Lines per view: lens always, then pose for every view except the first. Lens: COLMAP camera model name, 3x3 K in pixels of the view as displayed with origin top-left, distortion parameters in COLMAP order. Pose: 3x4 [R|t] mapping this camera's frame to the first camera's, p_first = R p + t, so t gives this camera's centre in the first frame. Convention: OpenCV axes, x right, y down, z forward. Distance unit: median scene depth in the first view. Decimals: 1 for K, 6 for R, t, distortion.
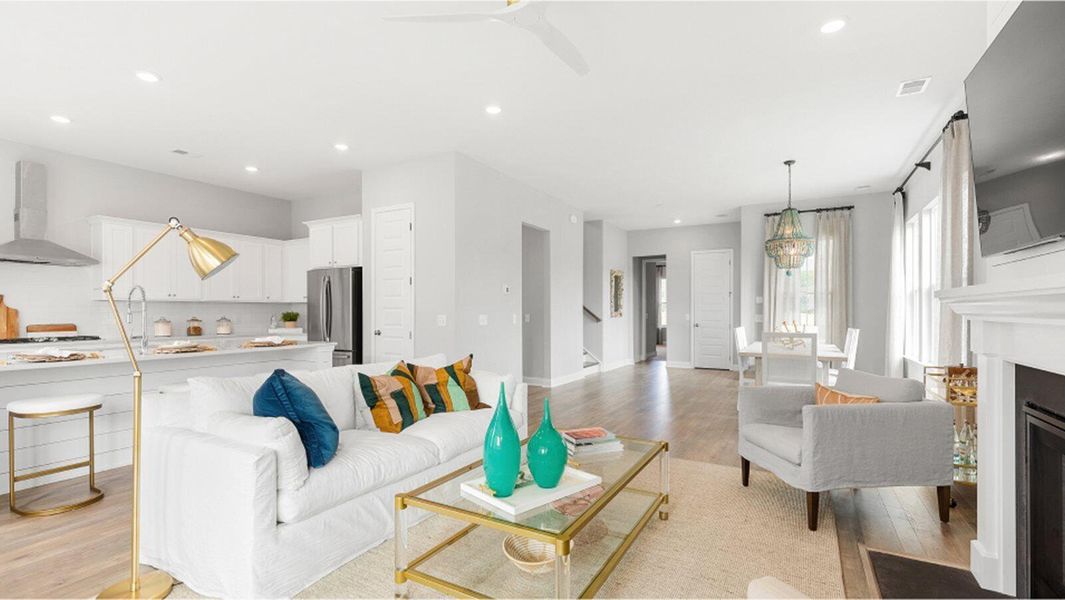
lens RADIAL K [[475.9, 0, 532.7], [0, 475.9, 308.9], [0, 0, 1]] dist [0.005327, 0.000607]
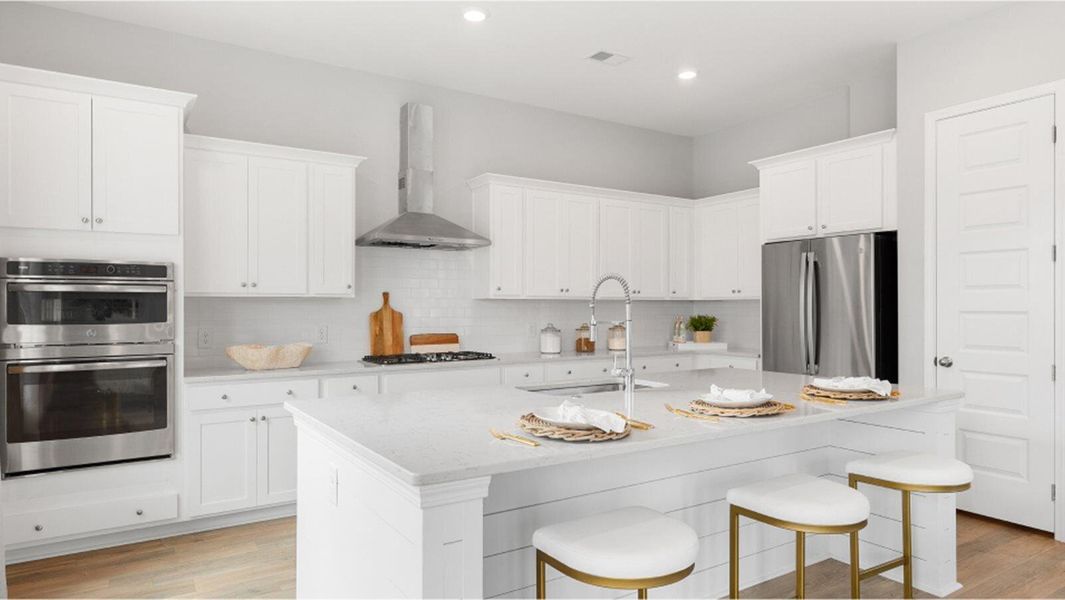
lens RADIAL K [[647.3, 0, 532.3], [0, 647.3, 299.2], [0, 0, 1]] dist [-0.006413, -0.000800]
pose [[0.886164, -0.005585, -0.463338, -0.382686], [0.001443, 0.999956, -0.009292, -0.008180], [0.463369, 0.007565, 0.886133, 0.199758]]
